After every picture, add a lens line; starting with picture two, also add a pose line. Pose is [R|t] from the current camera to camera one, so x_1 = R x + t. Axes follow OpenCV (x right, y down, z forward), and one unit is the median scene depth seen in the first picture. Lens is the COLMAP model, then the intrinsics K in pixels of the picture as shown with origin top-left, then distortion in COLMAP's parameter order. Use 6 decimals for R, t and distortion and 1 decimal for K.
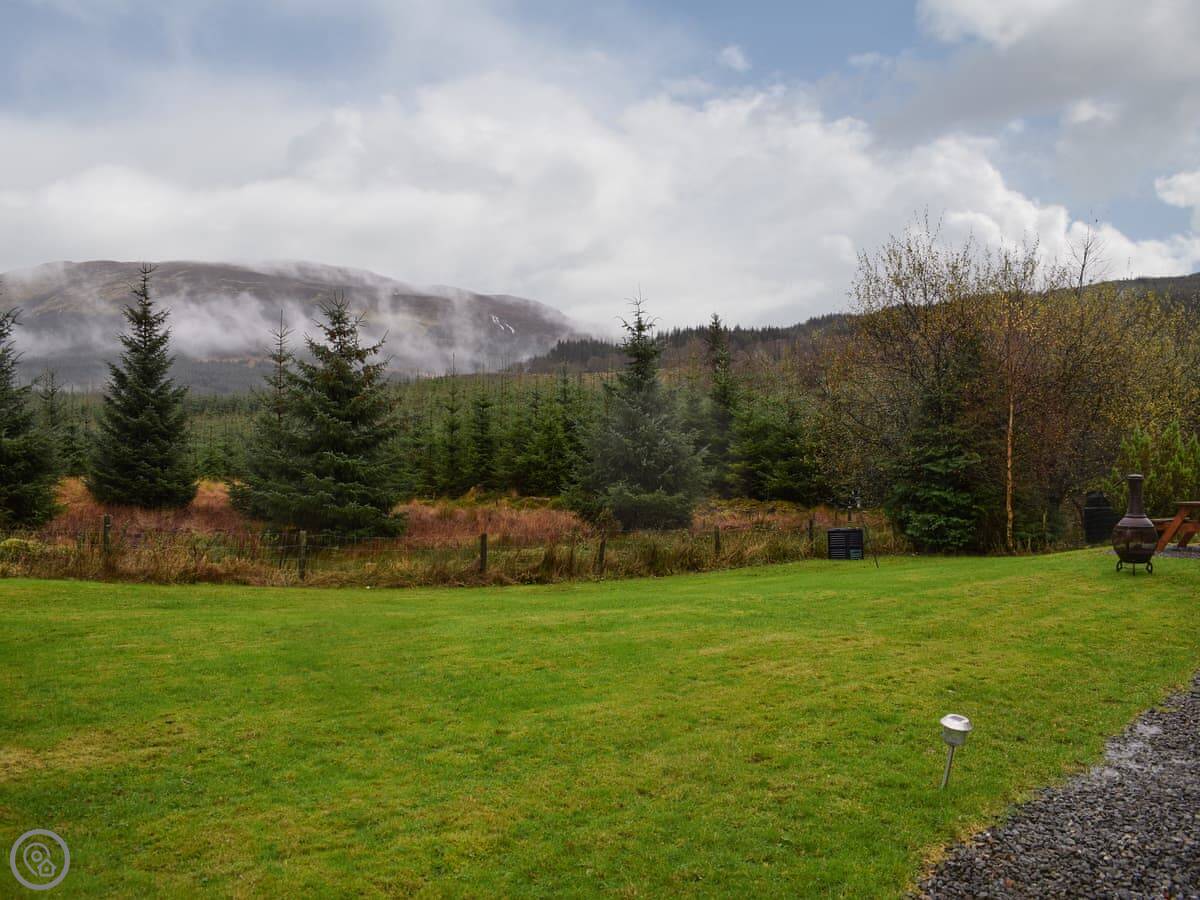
lens RADIAL K [[879.7, 0, 600.0], [0, 879.7, 450.0], [0, 0, 1]] dist [0.008688, -0.001641]
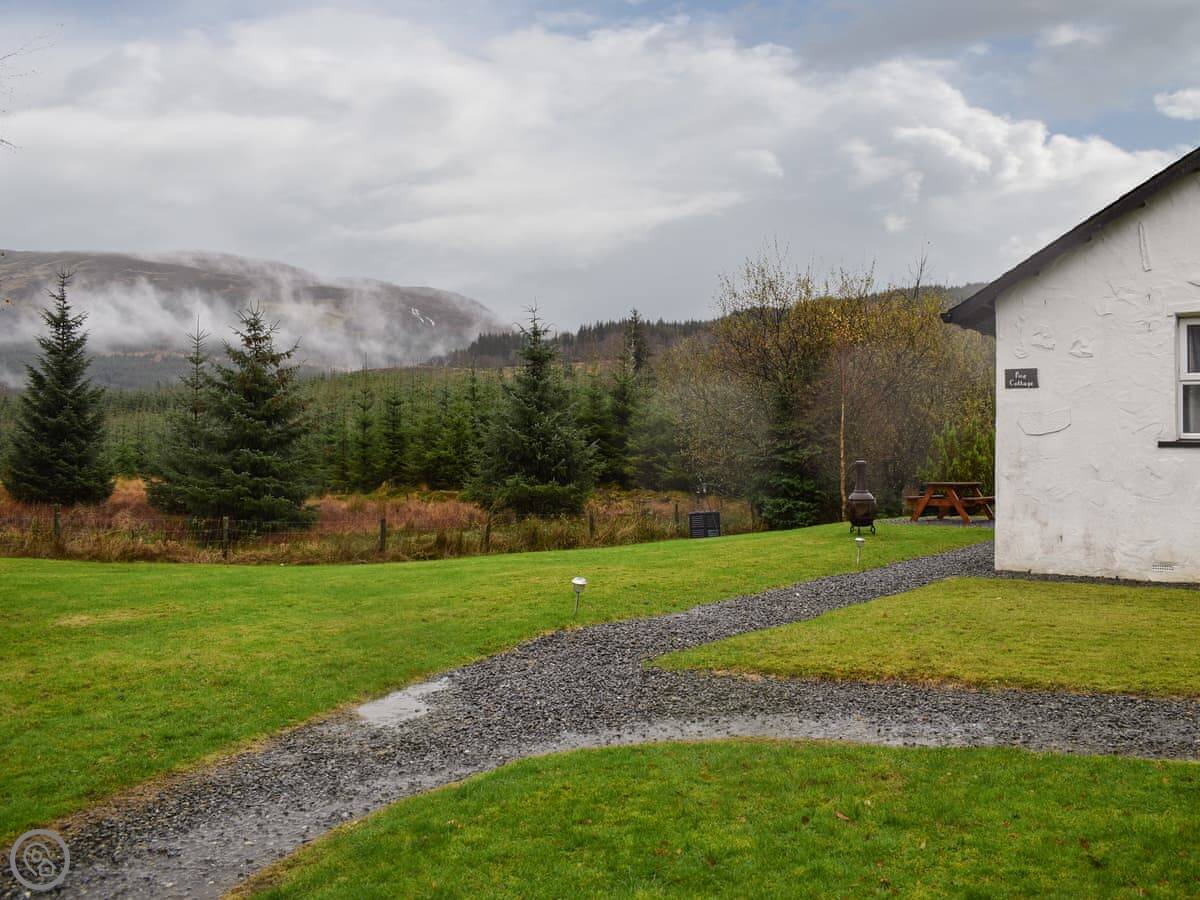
lens RADIAL K [[927.6, 0, 601.6], [0, 927.6, 422.3], [0, 0, 1]] dist [-0.012188, -0.003108]
pose [[0.997185, -0.006614, 0.074682, 0.039889], [0.008395, 0.999687, -0.023553, -0.000339], [-0.074503, 0.024114, 0.996929, -0.151731]]
